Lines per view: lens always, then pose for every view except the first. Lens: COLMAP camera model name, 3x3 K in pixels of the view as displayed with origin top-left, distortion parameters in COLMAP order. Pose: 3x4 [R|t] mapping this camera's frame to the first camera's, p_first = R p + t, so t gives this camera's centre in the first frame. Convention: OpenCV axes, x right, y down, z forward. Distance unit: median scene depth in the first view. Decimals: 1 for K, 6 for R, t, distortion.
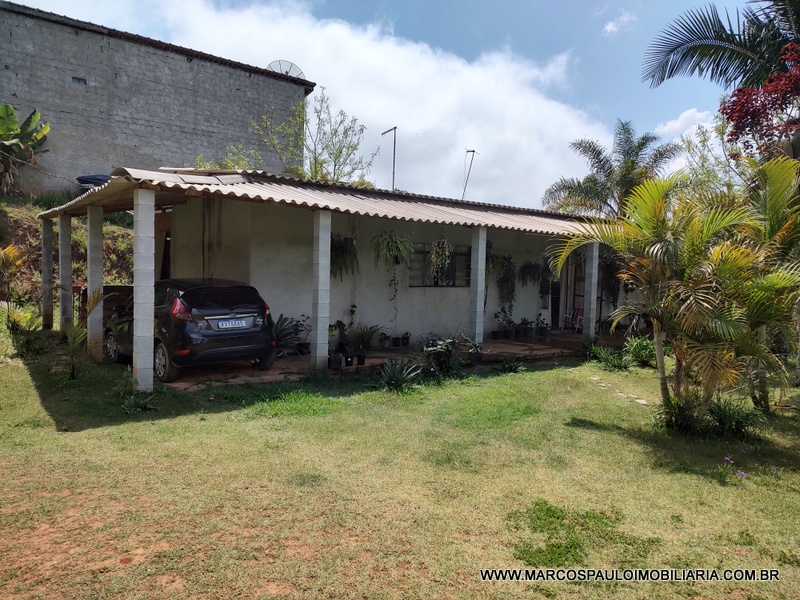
lens RADIAL K [[580.2, 0, 402.7], [0, 580.2, 296.6], [0, 0, 1]] dist [0.019712, -0.014103]
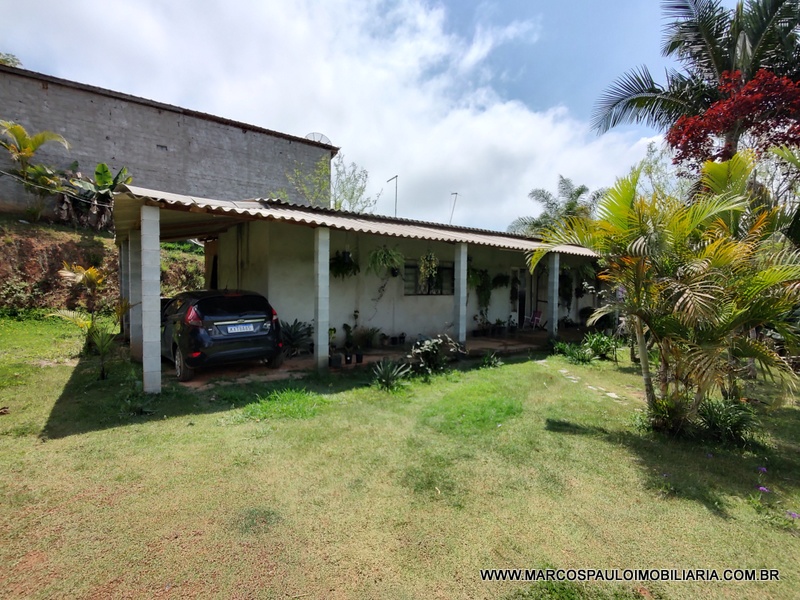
lens RADIAL K [[393.5, 0, 398.1], [0, 393.5, 304.1], [0, 0, 1]] dist [-0.007795, 0.004953]
pose [[0.999390, -0.014614, -0.031730, 0.027606], [0.014541, 0.999891, -0.002544, 0.004393], [0.031764, 0.002081, 0.999493, 0.200884]]
